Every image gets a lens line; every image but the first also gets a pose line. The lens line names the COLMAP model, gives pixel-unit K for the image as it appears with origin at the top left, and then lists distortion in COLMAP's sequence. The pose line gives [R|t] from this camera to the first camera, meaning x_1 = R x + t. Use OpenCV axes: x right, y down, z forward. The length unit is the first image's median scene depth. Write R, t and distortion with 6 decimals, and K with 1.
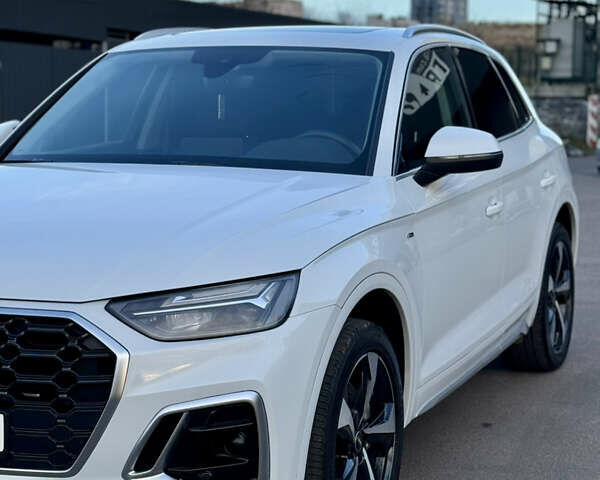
lens RADIAL K [[1400.1, 0, 301.2], [0, 1400.1, 257.1], [0, 0, 1]] dist [0.102421, 0.223320]
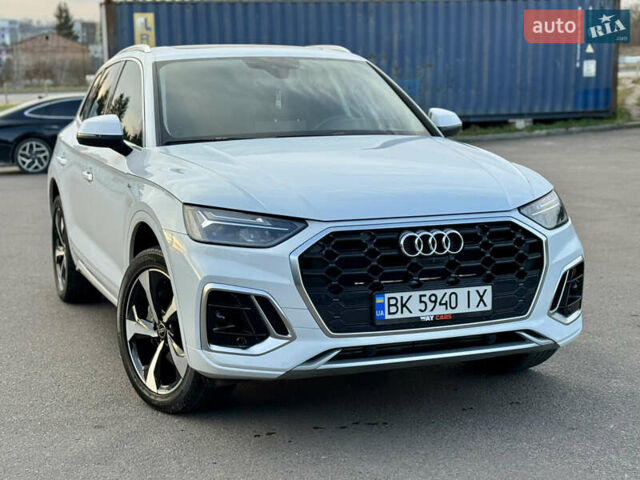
lens RADIAL K [[1118.8, 0, 320.0], [0, 1118.8, 240.0], [0, 0, 1]] dist [0.126987, 0.102700]
pose [[0.734280, -0.094563, 0.672228, -1.158156], [0.102711, 0.994326, 0.027680, 0.008462], [-0.671031, 0.048720, 0.739826, 0.211720]]
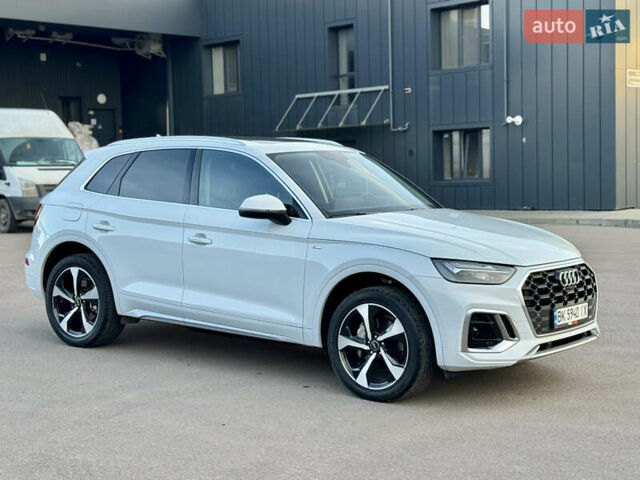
lens RADIAL K [[1118.8, 0, 320.0], [0, 1118.8, 240.0], [0, 0, 1]] dist [0.126987, 0.102700]
pose [[0.266454, -0.074969, 0.960928, -2.282022], [0.115804, 0.992239, 0.045301, -0.148940], [-0.956866, 0.099209, 0.273068, 0.885027]]
